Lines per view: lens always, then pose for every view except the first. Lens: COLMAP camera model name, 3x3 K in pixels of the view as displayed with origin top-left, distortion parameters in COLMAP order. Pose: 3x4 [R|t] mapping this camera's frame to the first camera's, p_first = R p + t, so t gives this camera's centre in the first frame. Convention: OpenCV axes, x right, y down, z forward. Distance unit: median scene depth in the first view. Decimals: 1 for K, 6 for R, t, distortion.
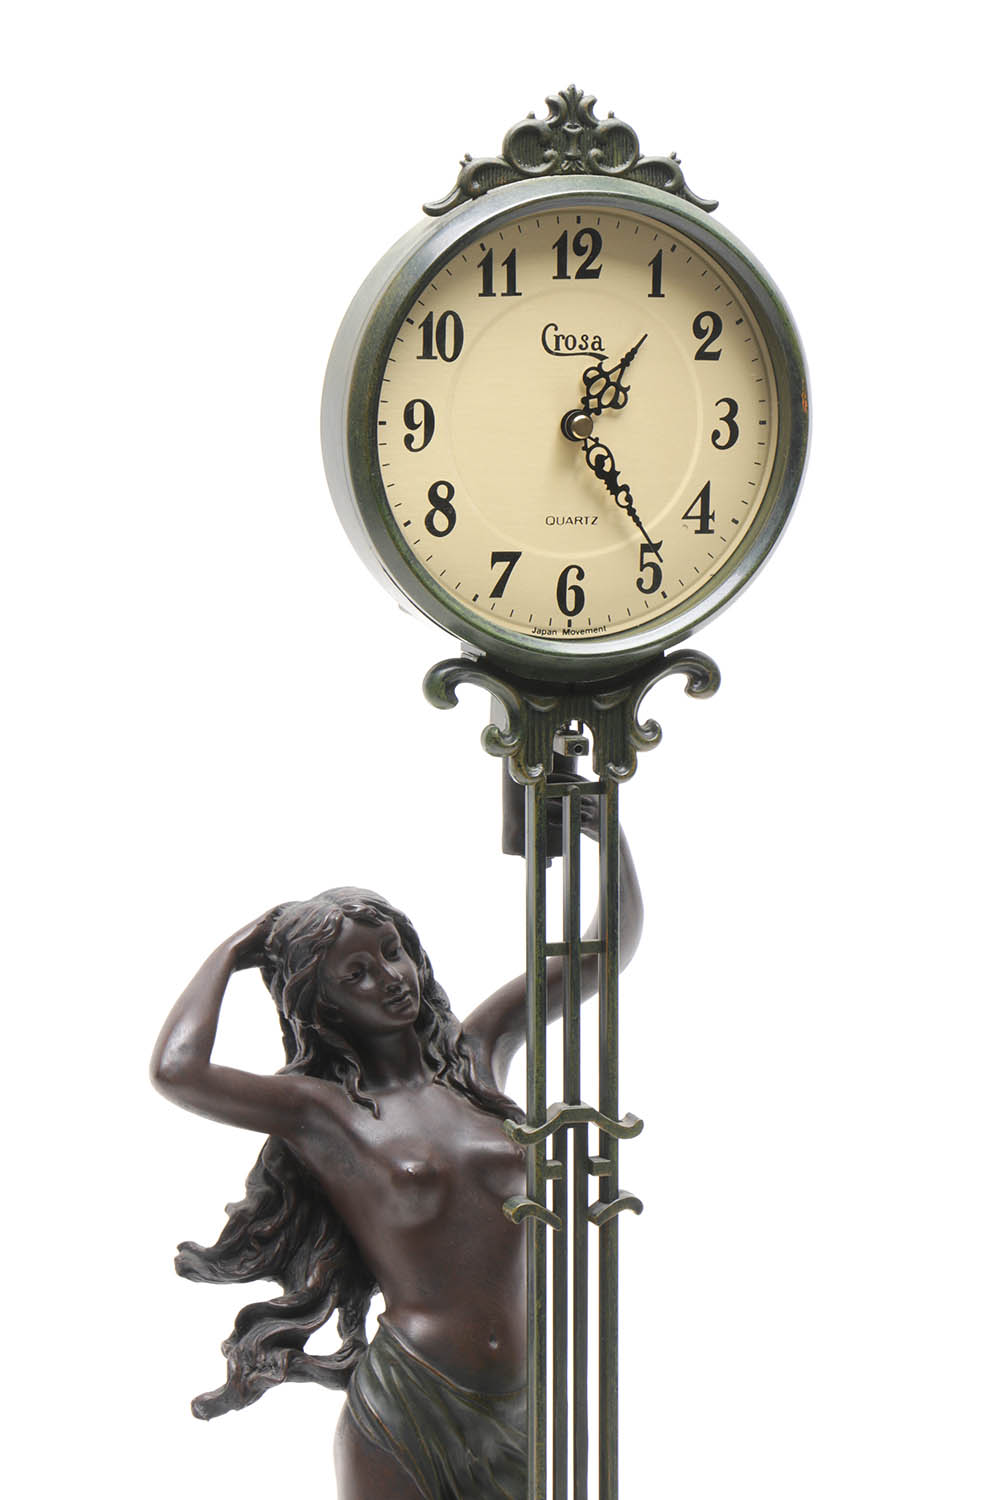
lens RADIAL K [[6628.3, 0, 502.2], [0, 6628.3, 791.5], [0, 0, 1]] dist [1.234995, 0.000000]
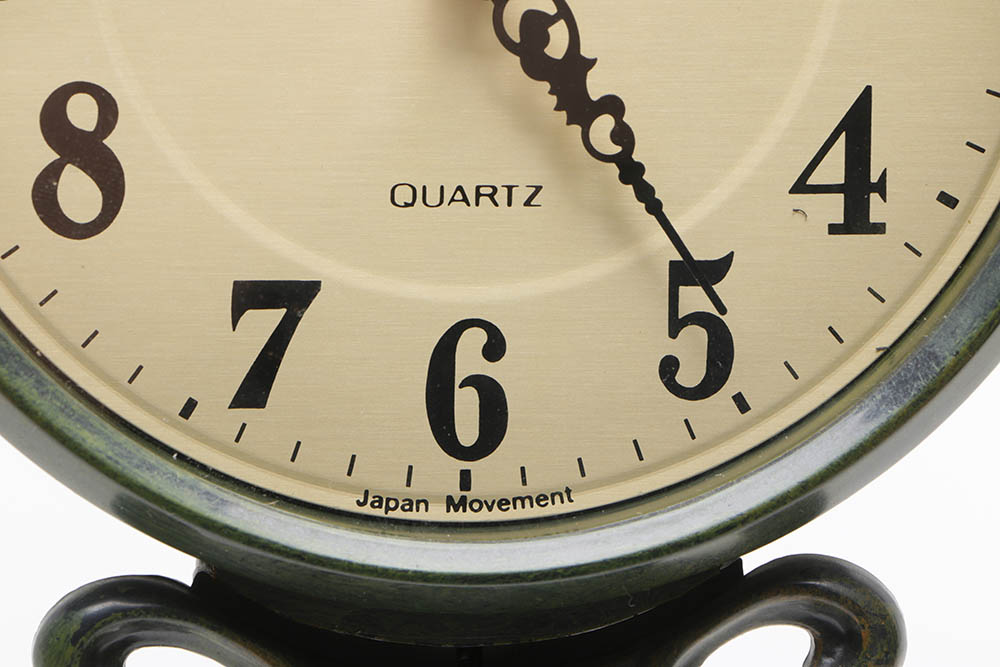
lens RADIAL K [[5913.3, 0, 500.3], [0, 5913.3, 331.9], [0, 0, 1]] dist [0.782025, 0.000000]
pose [[0.973664, 0.016447, -0.227393, 0.085141], [-0.014963, 0.999854, 0.008249, -0.036283], [0.227495, -0.004629, 0.973768, 0.694631]]
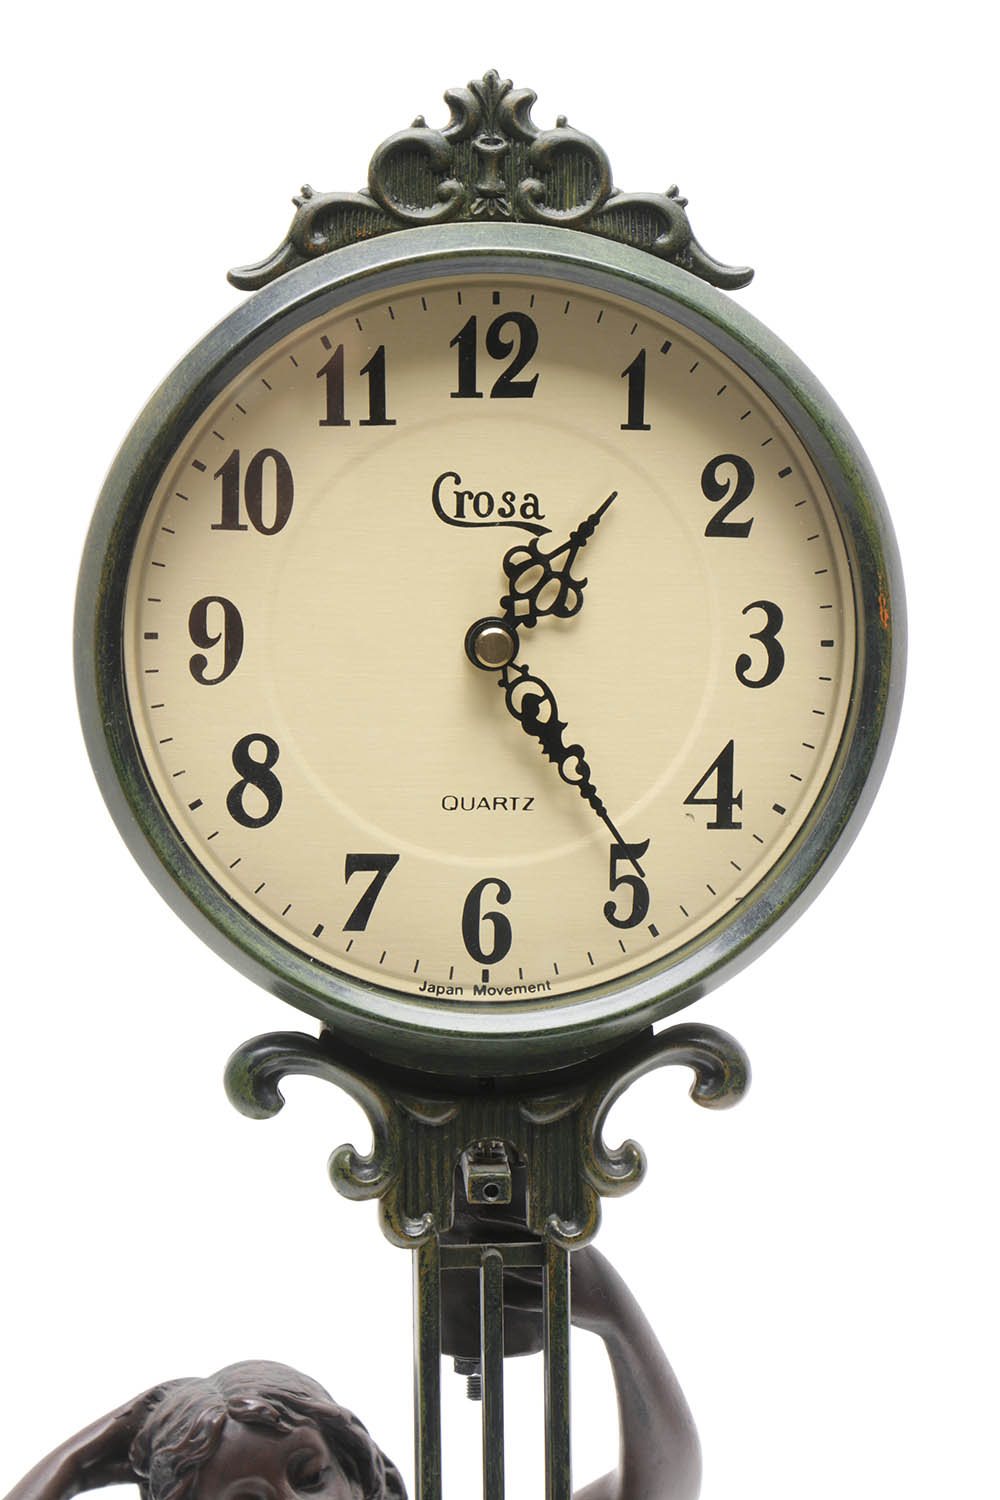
lens RADIAL K [[5600.9, 0, 496.2], [0, 5600.9, 761.7], [0, 0, 1]] dist [0.610670, 0.000000]
pose [[0.974466, 0.025404, -0.223094, 0.122693], [-0.025440, 0.999673, 0.002713, -0.046085], [0.223090, 0.003032, 0.974793, 0.518346]]
